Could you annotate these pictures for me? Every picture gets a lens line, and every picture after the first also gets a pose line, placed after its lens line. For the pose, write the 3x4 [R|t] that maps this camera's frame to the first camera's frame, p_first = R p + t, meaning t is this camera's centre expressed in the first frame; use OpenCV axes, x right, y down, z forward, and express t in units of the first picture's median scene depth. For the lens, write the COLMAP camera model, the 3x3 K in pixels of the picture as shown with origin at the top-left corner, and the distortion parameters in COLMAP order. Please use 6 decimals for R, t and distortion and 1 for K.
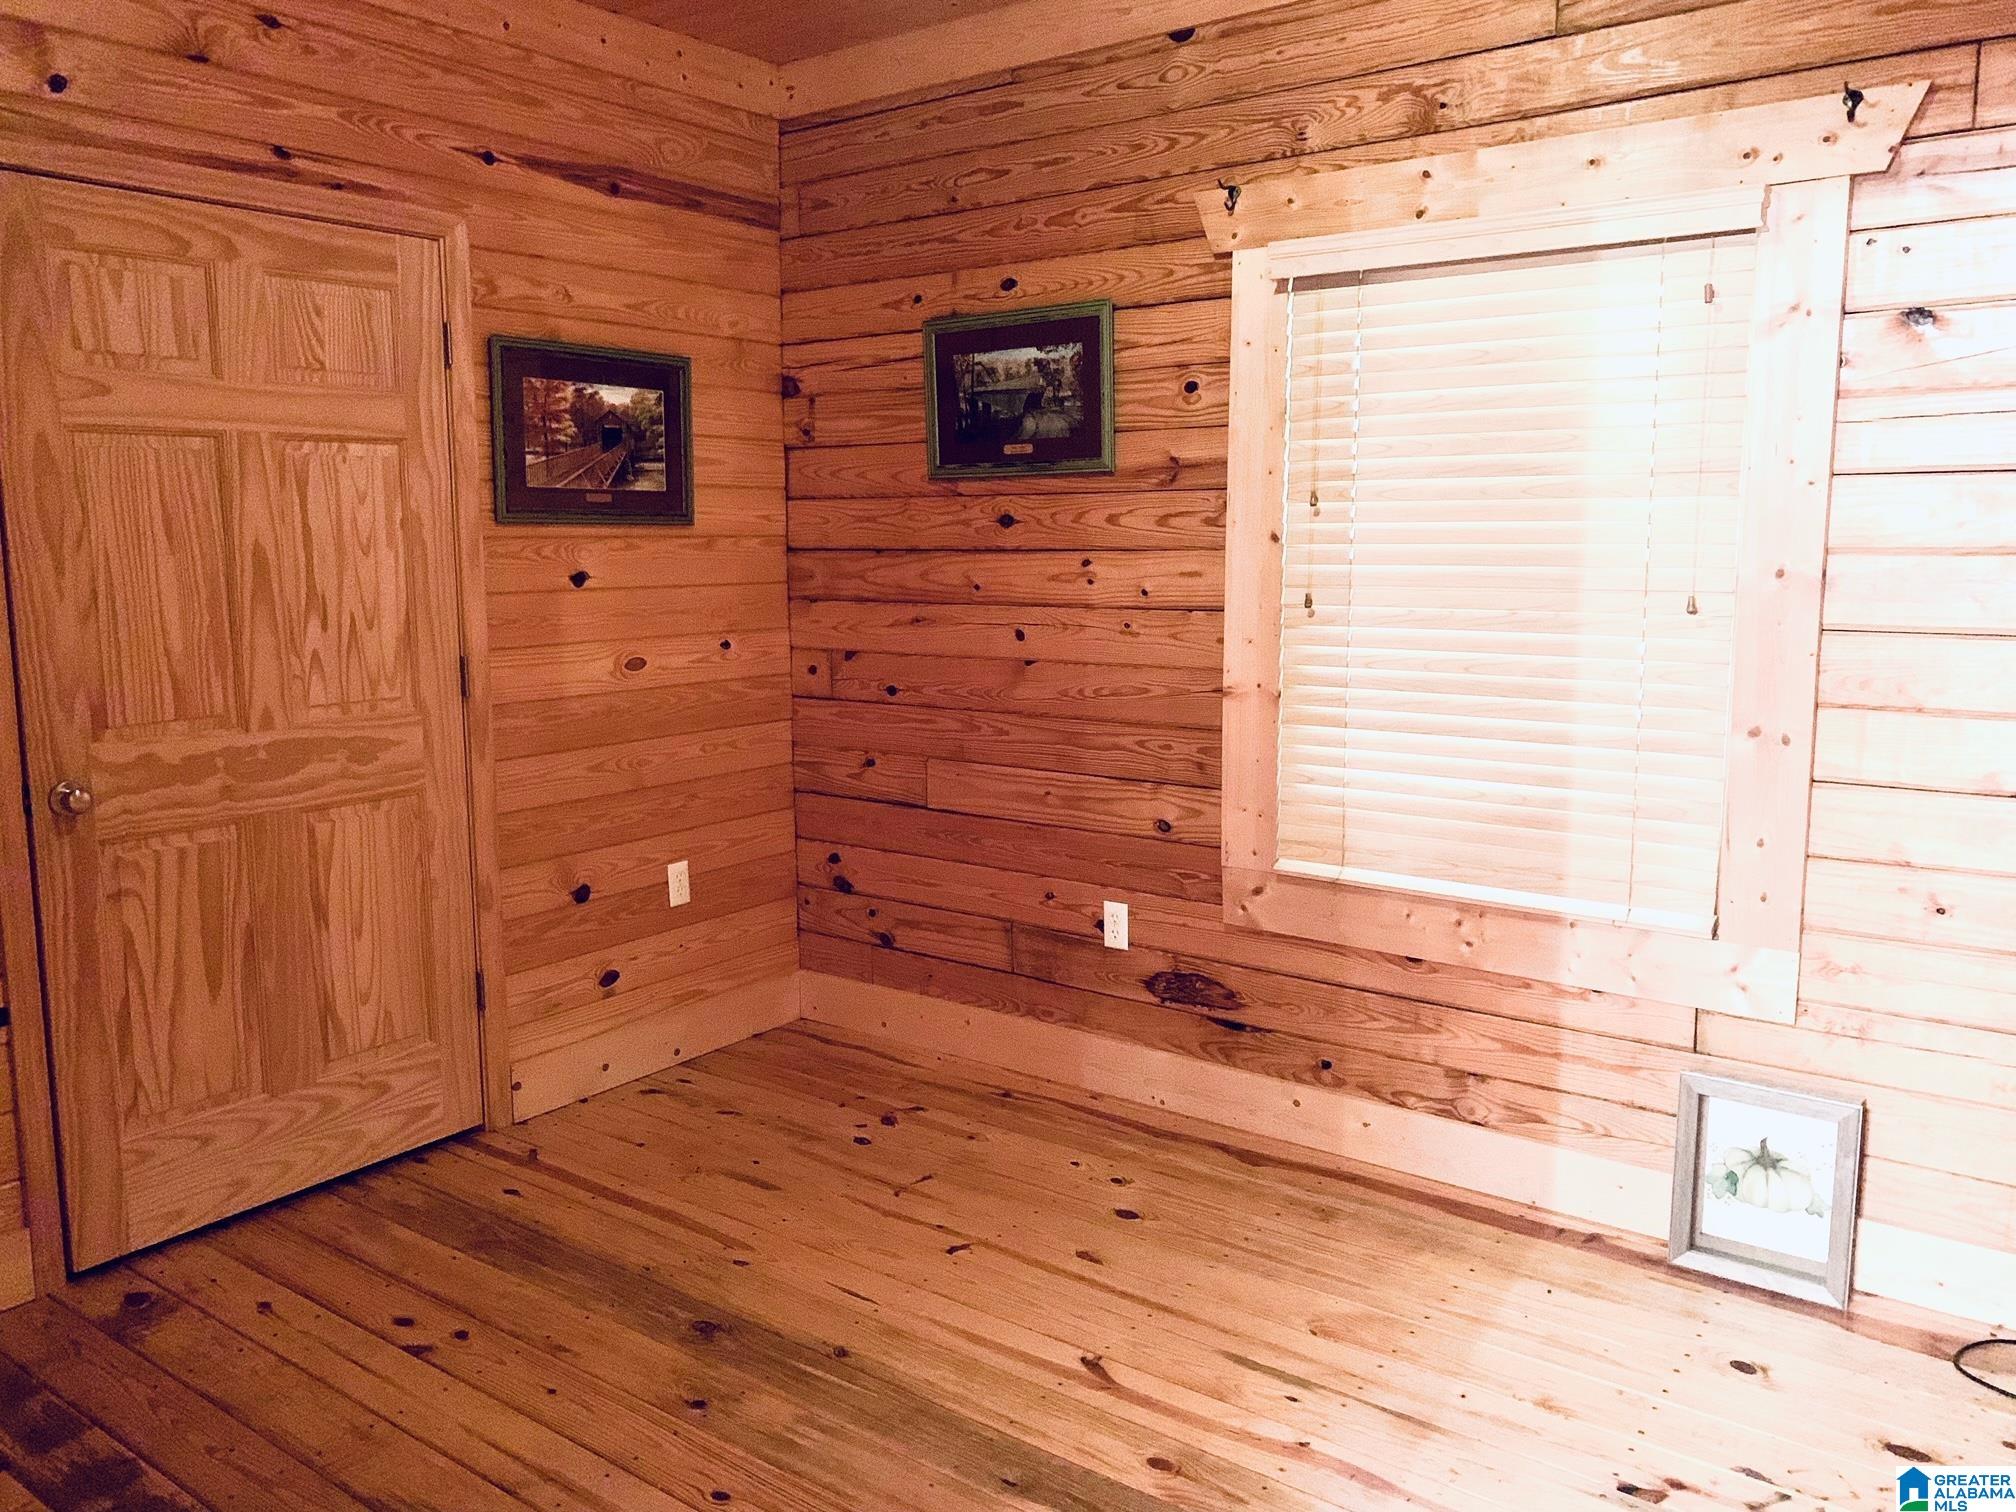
lens RADIAL K [[1544.6, 0, 1017.3], [0, 1544.6, 754.4], [0, 0, 1]] dist [0.060913, -0.088020]
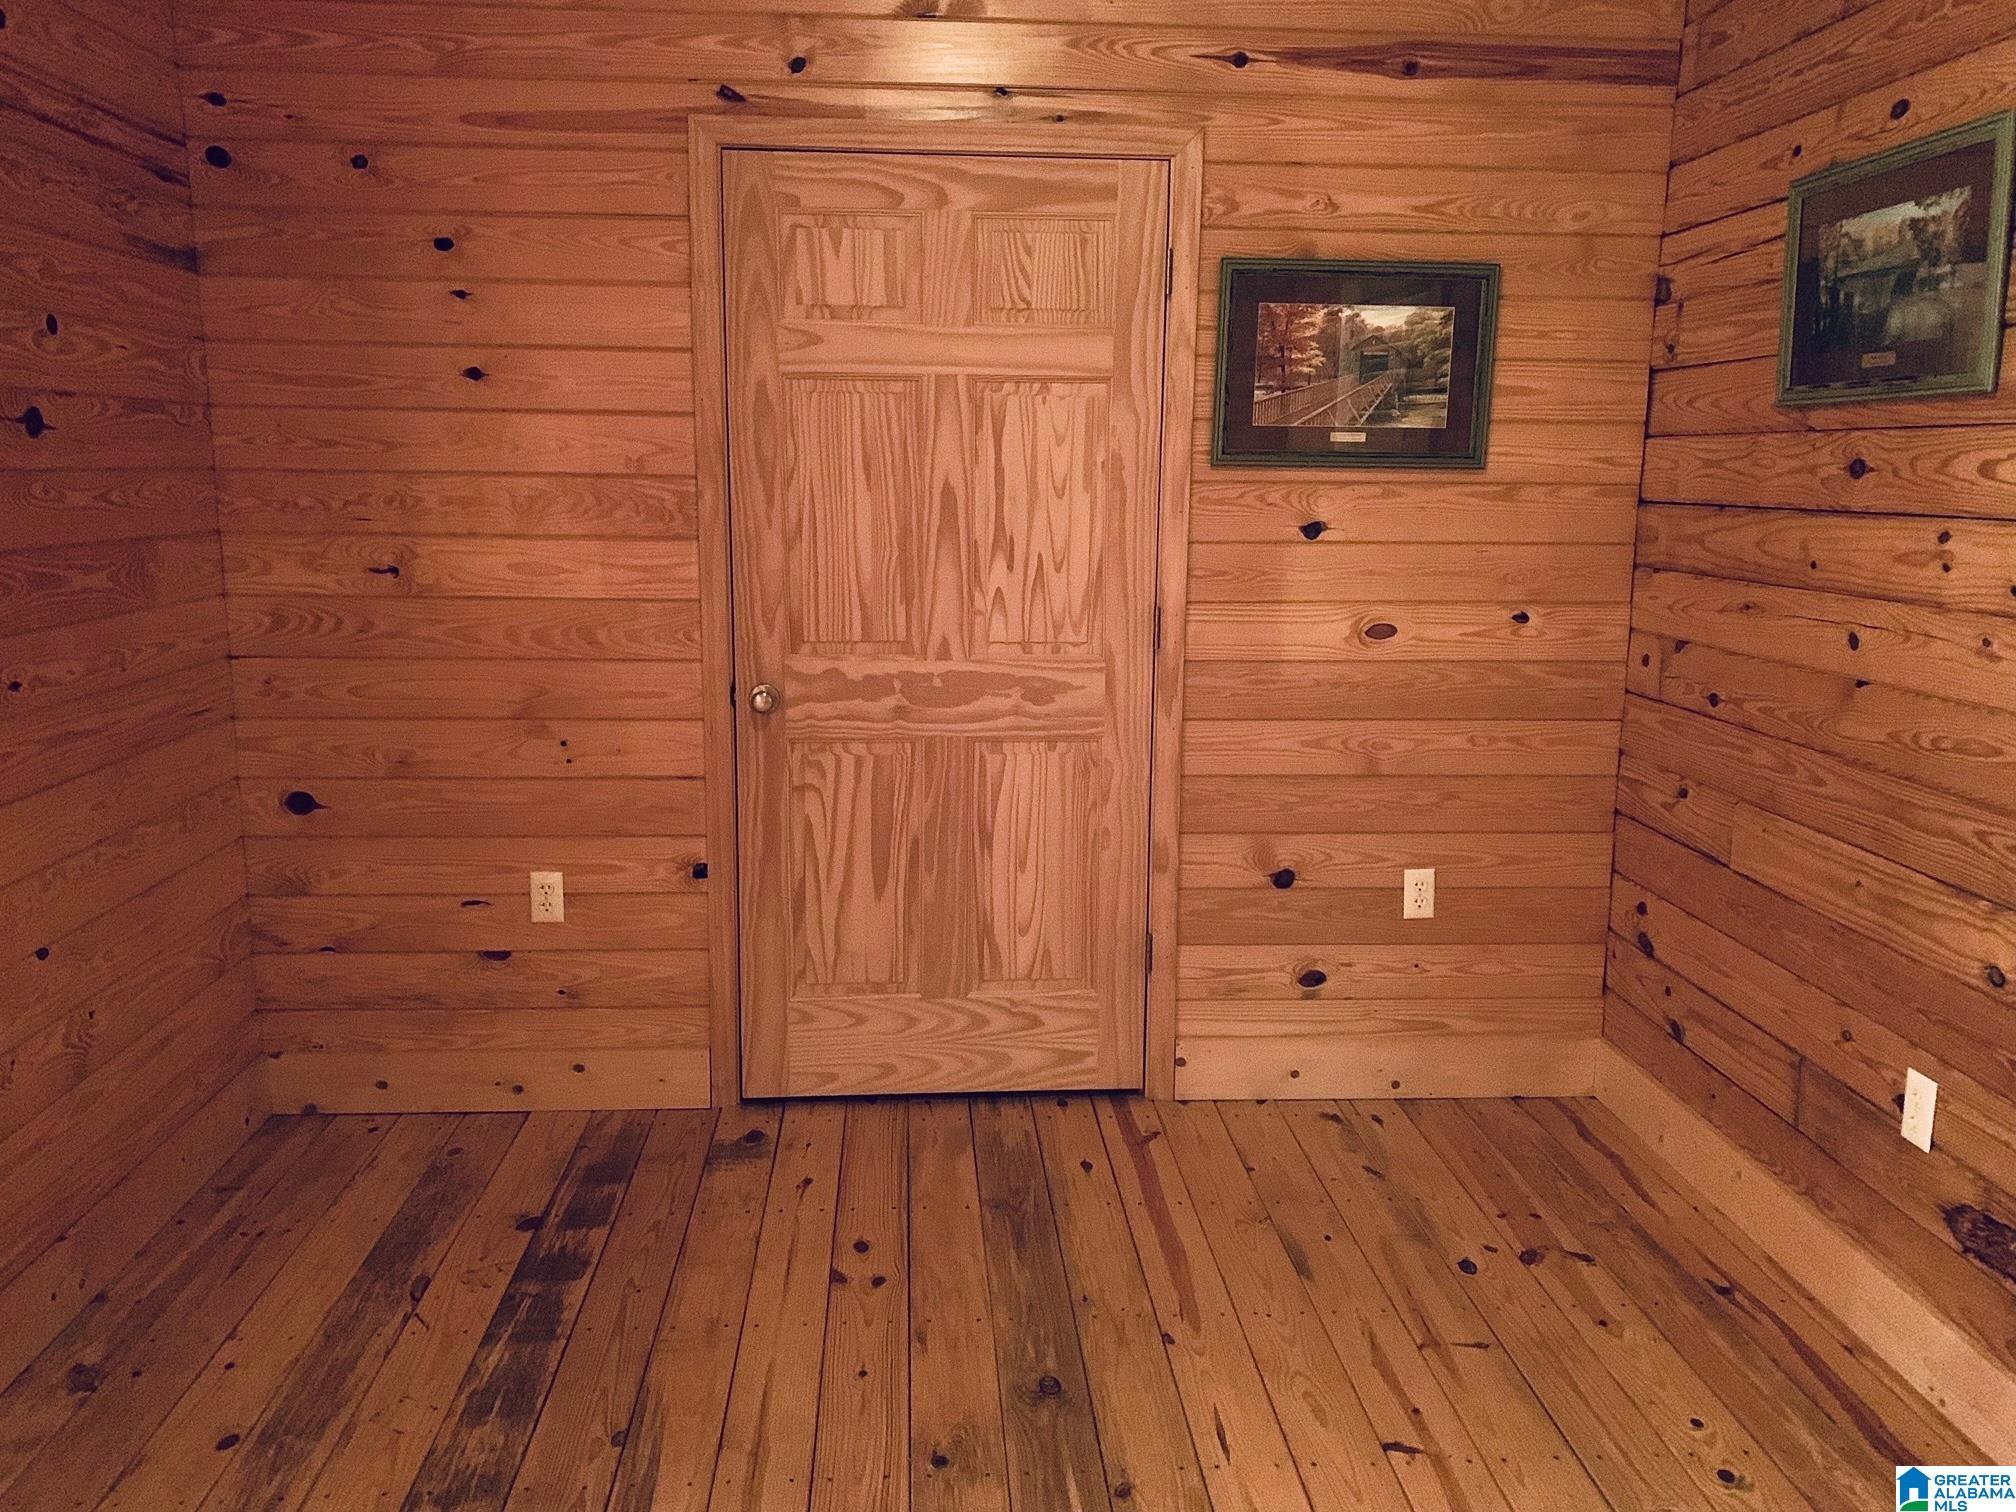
lens RADIAL K [[1544.6, 0, 1024.0], [0, 1544.6, 747.6], [0, 0, 1]] dist [0.060913, -0.088020]
pose [[0.640722, 0.150776, -0.752822, 0.314673], [-0.126907, 0.987838, 0.089835, -0.051649], [0.757212, 0.037979, 0.652064, 0.320872]]
